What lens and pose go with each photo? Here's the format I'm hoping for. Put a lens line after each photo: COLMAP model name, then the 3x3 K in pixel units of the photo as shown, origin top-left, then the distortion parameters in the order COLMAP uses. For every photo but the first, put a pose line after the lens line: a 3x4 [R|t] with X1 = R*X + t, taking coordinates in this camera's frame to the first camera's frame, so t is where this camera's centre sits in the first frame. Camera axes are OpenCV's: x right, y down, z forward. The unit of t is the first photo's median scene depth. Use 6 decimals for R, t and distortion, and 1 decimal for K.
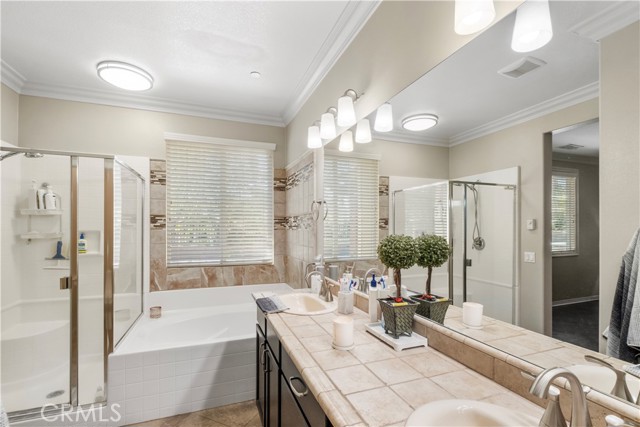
lens RADIAL K [[283.9, 0, 311.1], [0, 283.9, 228.7], [0, 0, 1]] dist [0.008707, 0.000783]
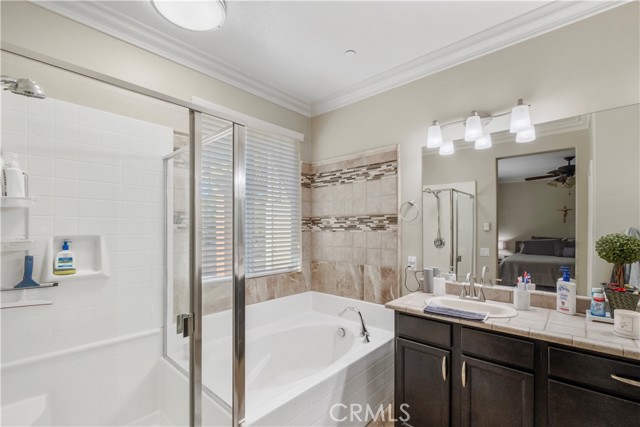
lens RADIAL K [[283.9, 0, 315.1], [0, 283.9, 226.4], [0, 0, 1]] dist [0.008707, 0.000783]
pose [[0.888997, 0.003200, 0.457902, -0.497849], [0.000148, 0.999974, -0.007276, -0.006197], [-0.457913, 0.006536, 0.888973, 0.199345]]
